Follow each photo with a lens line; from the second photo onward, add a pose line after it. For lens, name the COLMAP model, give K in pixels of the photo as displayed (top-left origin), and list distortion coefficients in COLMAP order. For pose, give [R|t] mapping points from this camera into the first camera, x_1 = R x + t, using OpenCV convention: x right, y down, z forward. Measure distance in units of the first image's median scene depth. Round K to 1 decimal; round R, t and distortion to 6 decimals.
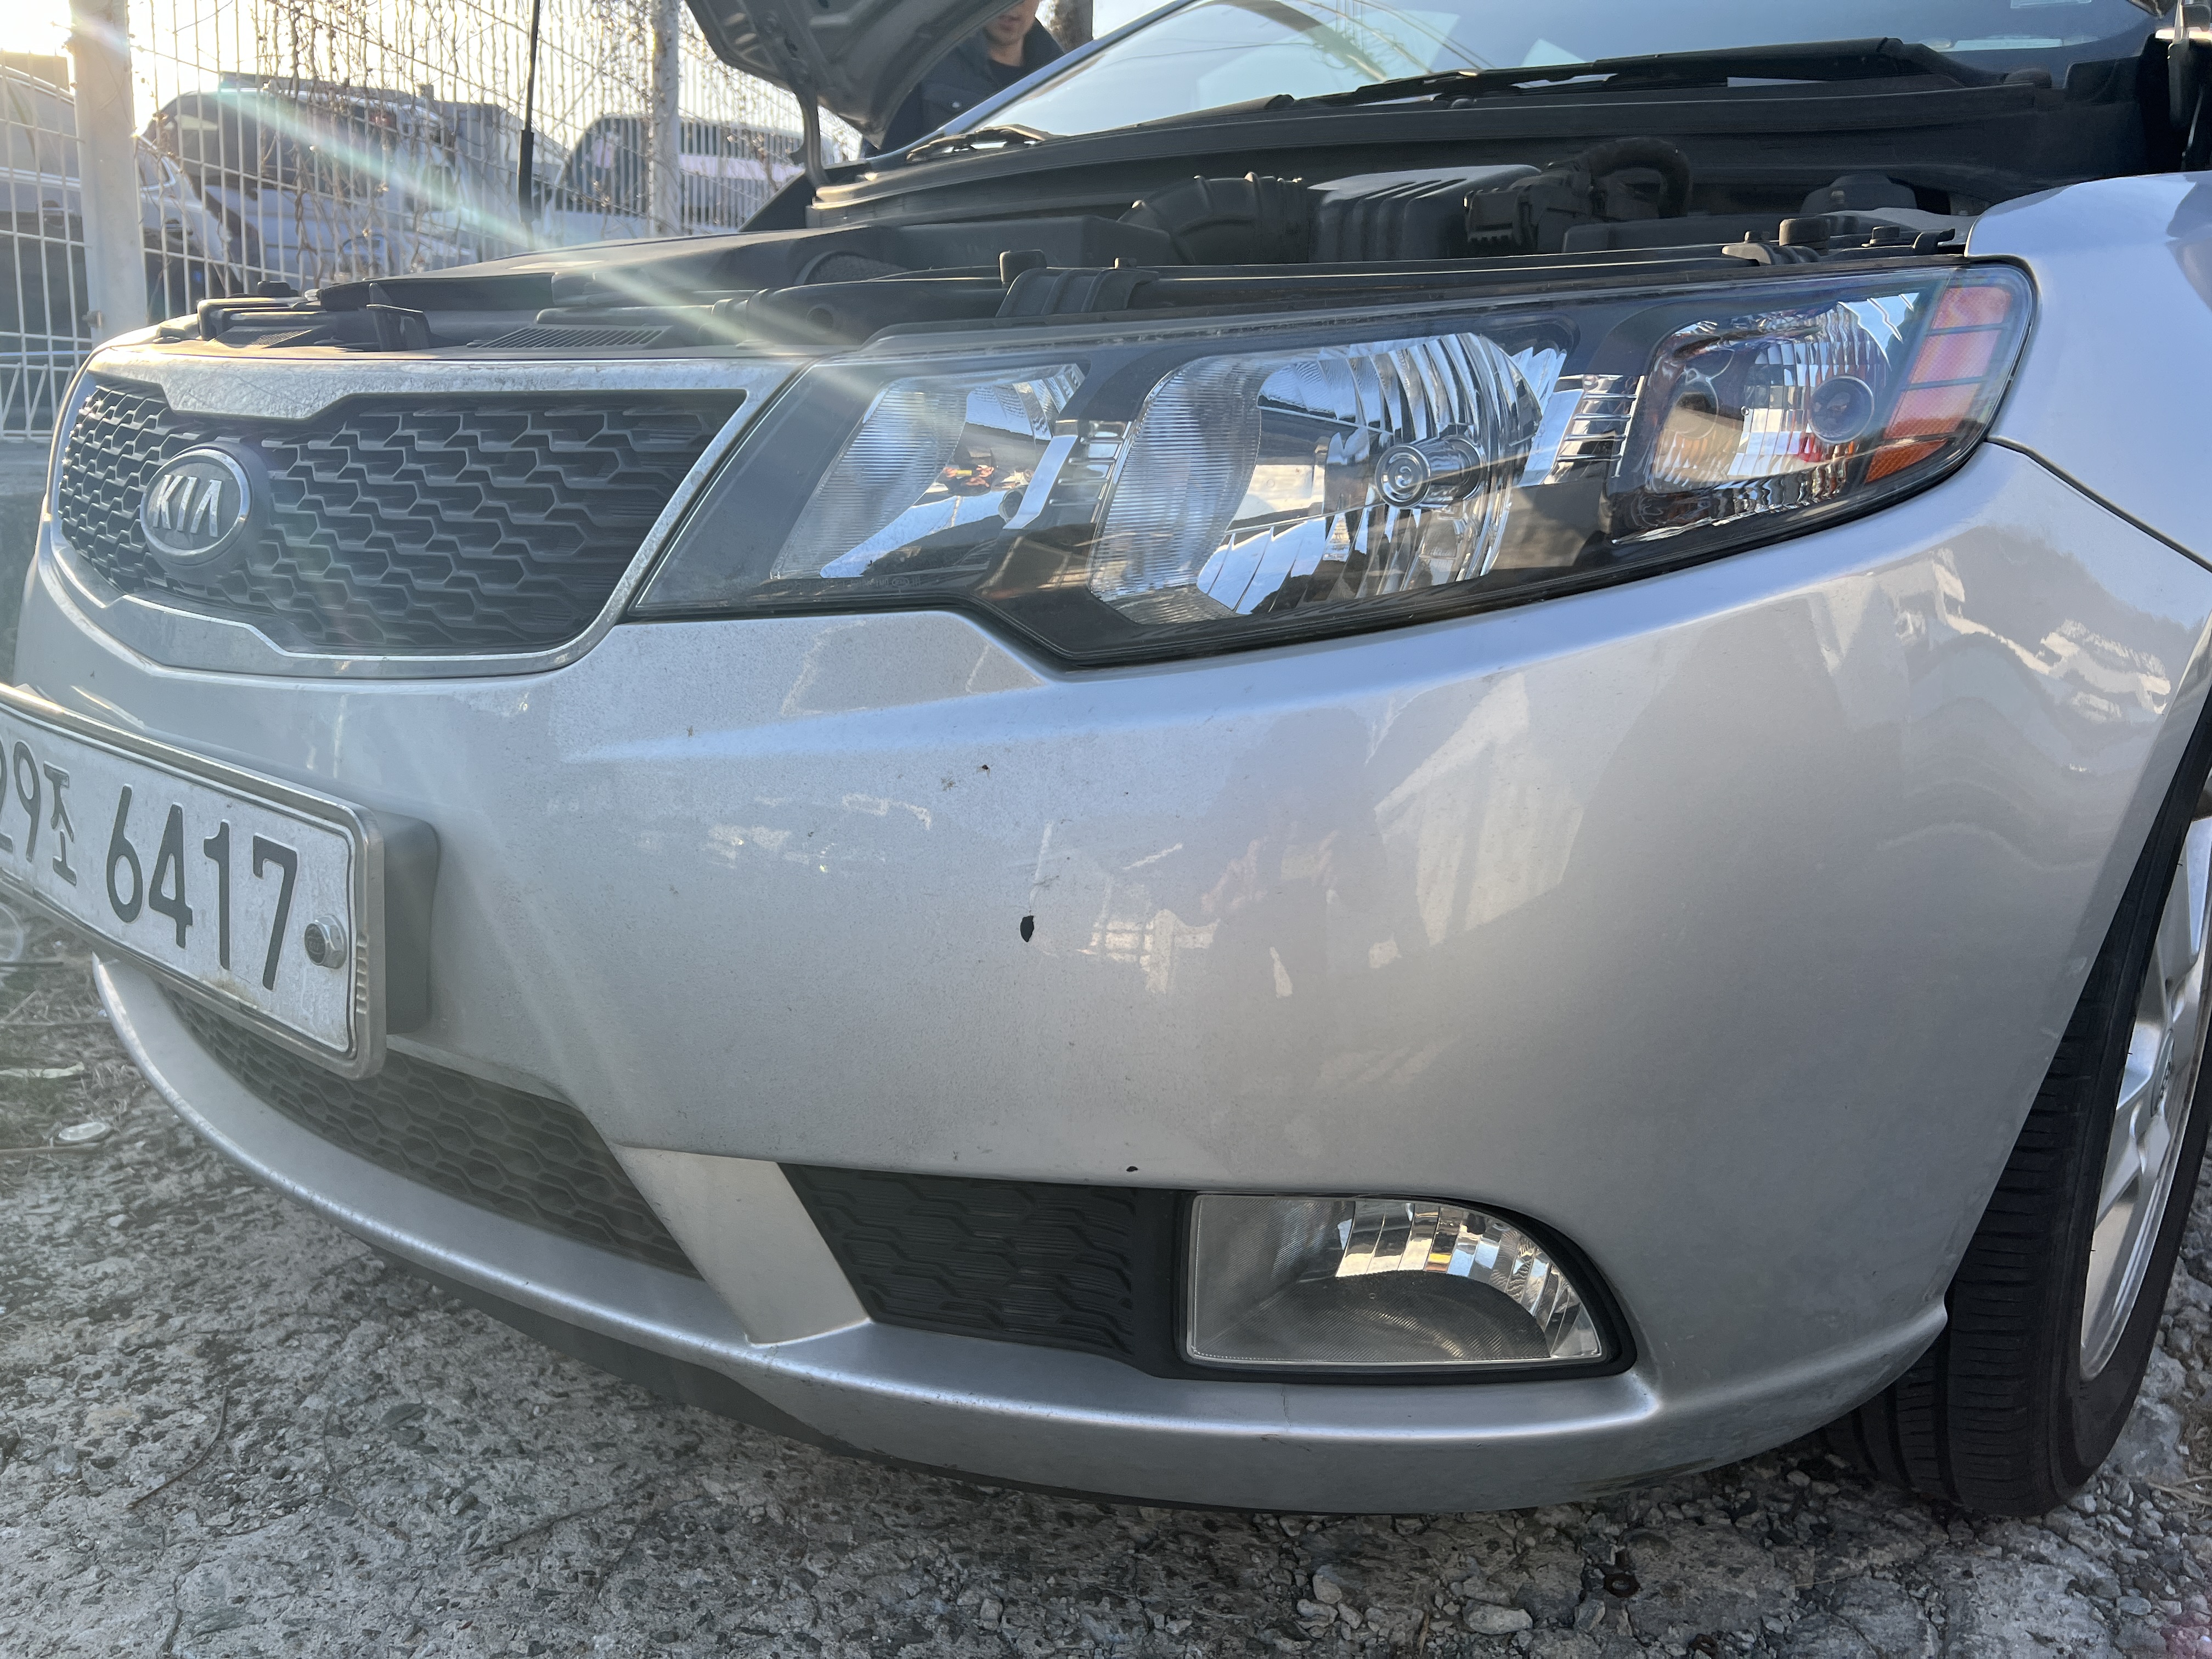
lens RADIAL K [[1693.5, 0, 1106.0], [0, 1693.5, 829.5], [0, 0, 1]] dist [0.046287, -0.060921]
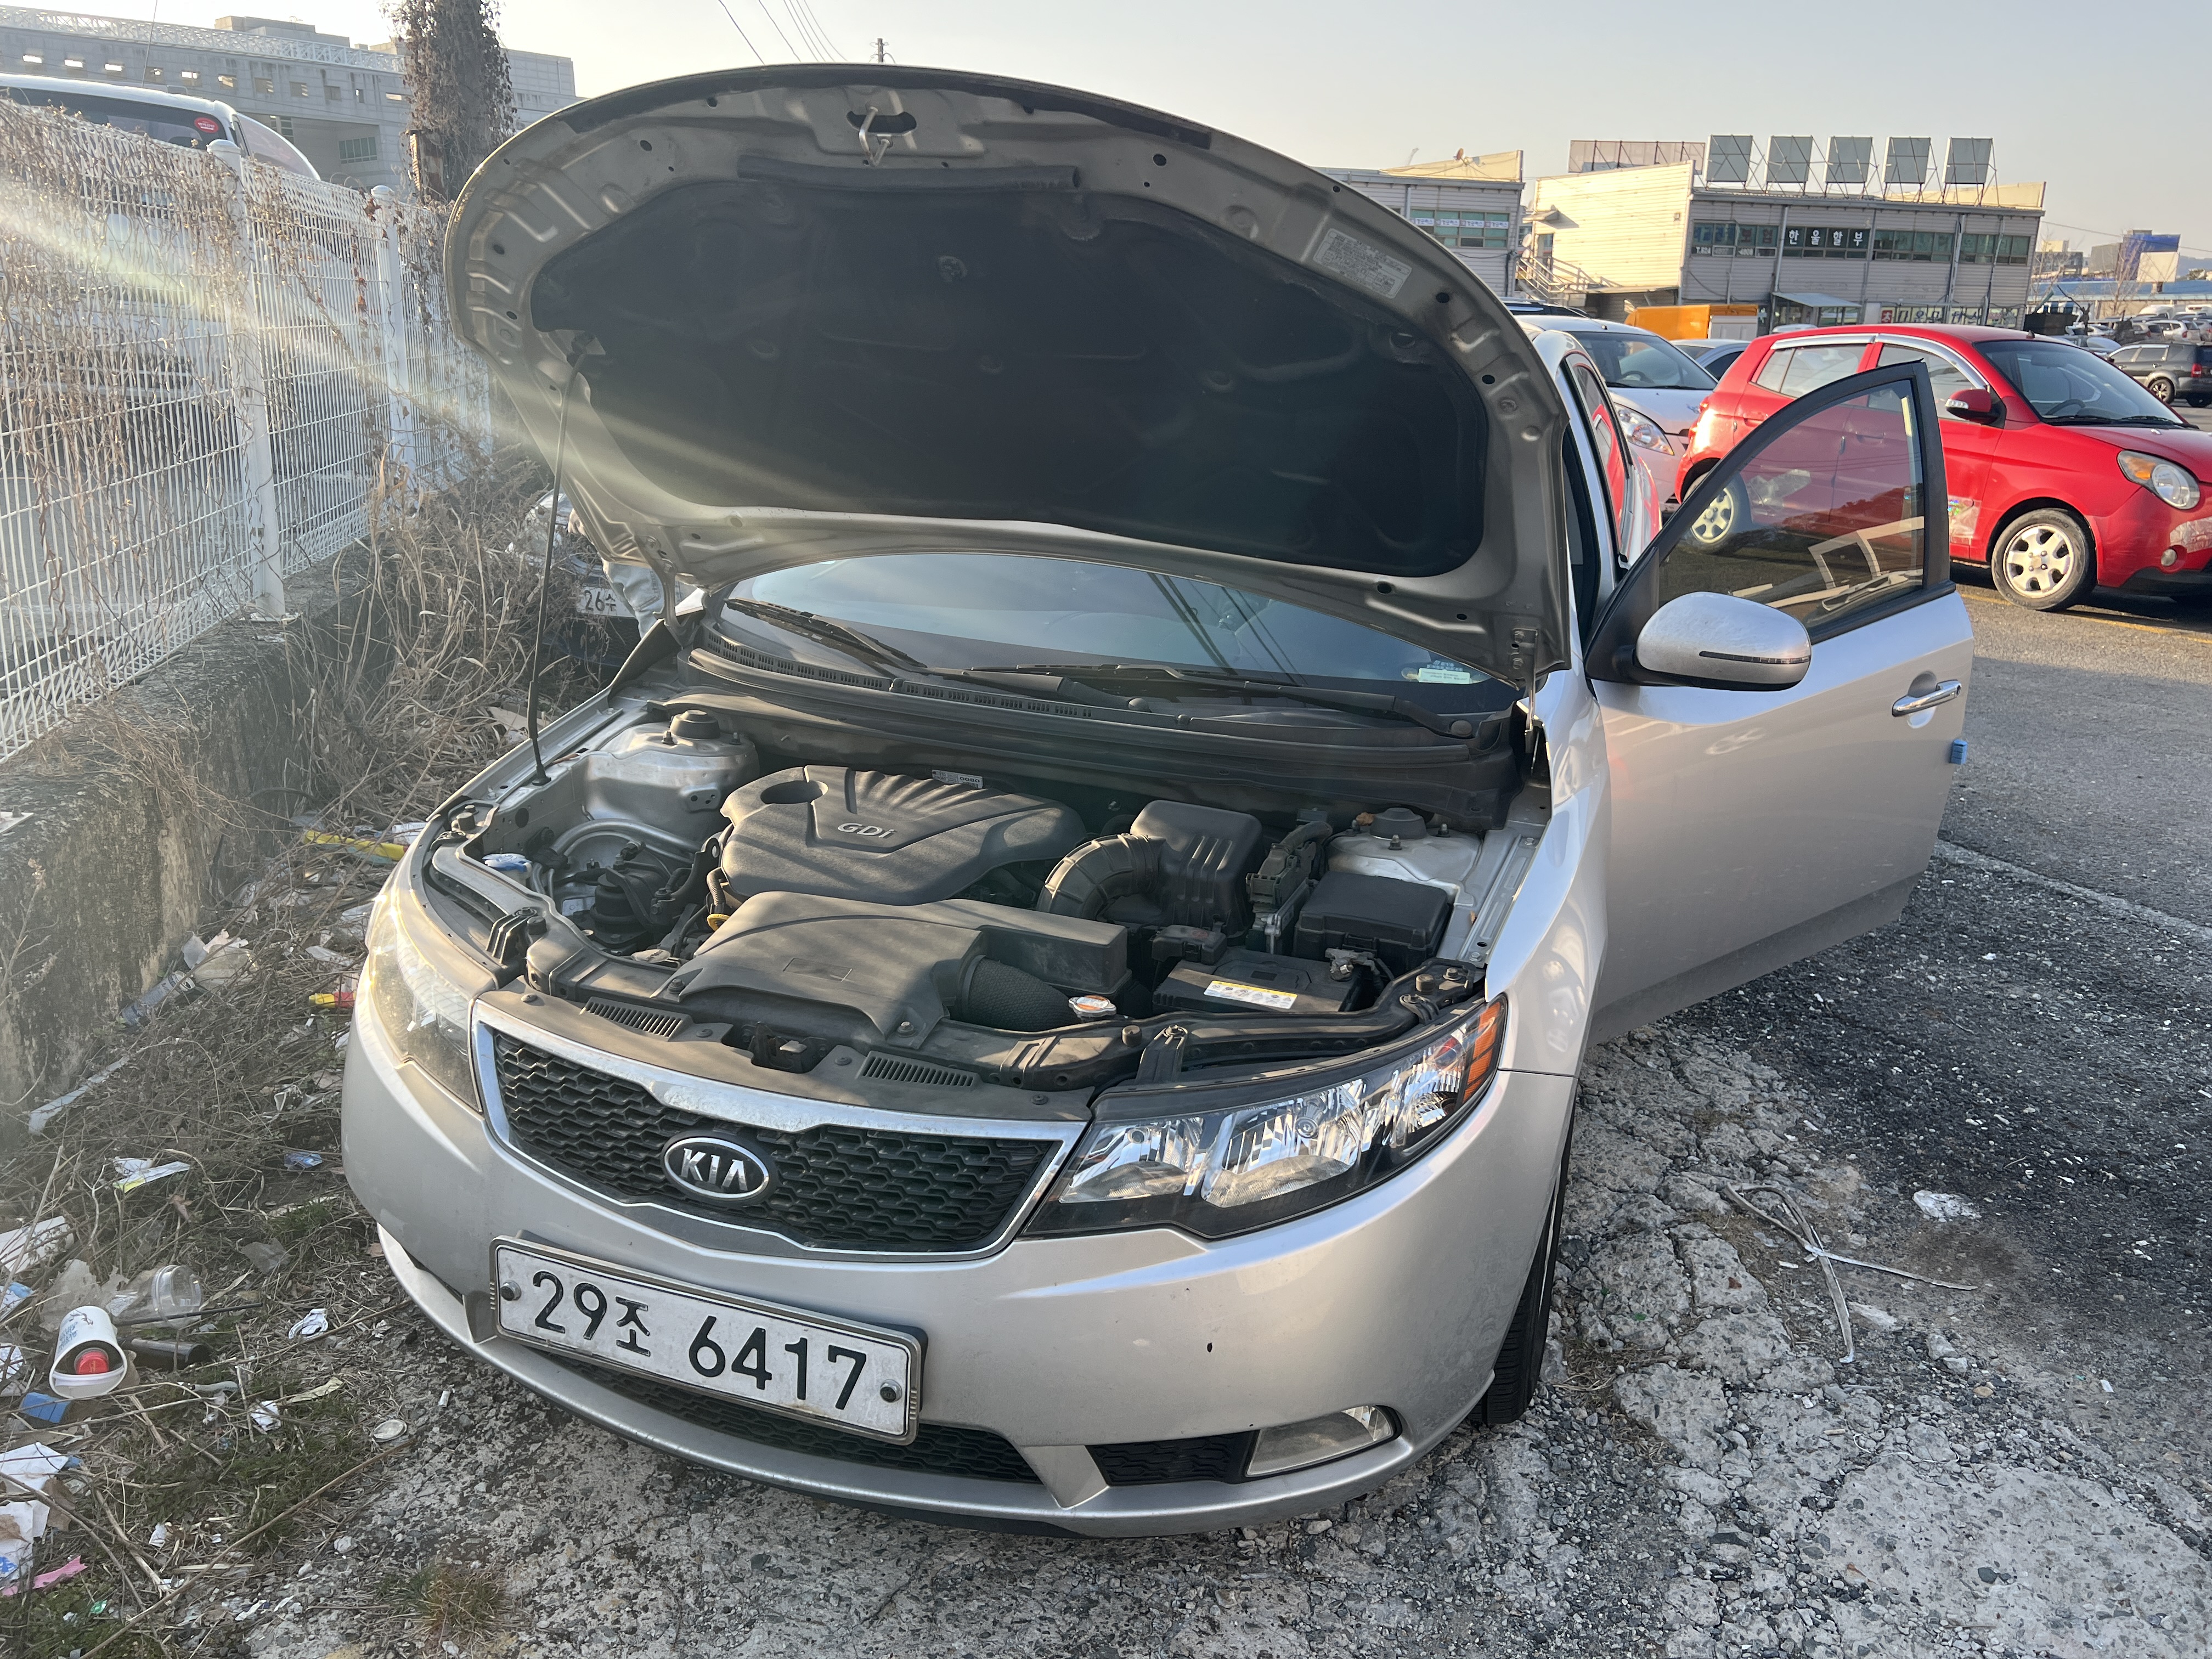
lens RADIAL K [[1693.5, 0, 1106.0], [0, 1693.5, 829.5], [0, 0, 1]] dist [0.046287, -0.060921]
pose [[0.934535, -0.114286, 0.337020, -0.691517], [0.081285, 0.990546, 0.110503, -0.725357], [-0.346463, -0.075874, 0.934990, -0.943342]]
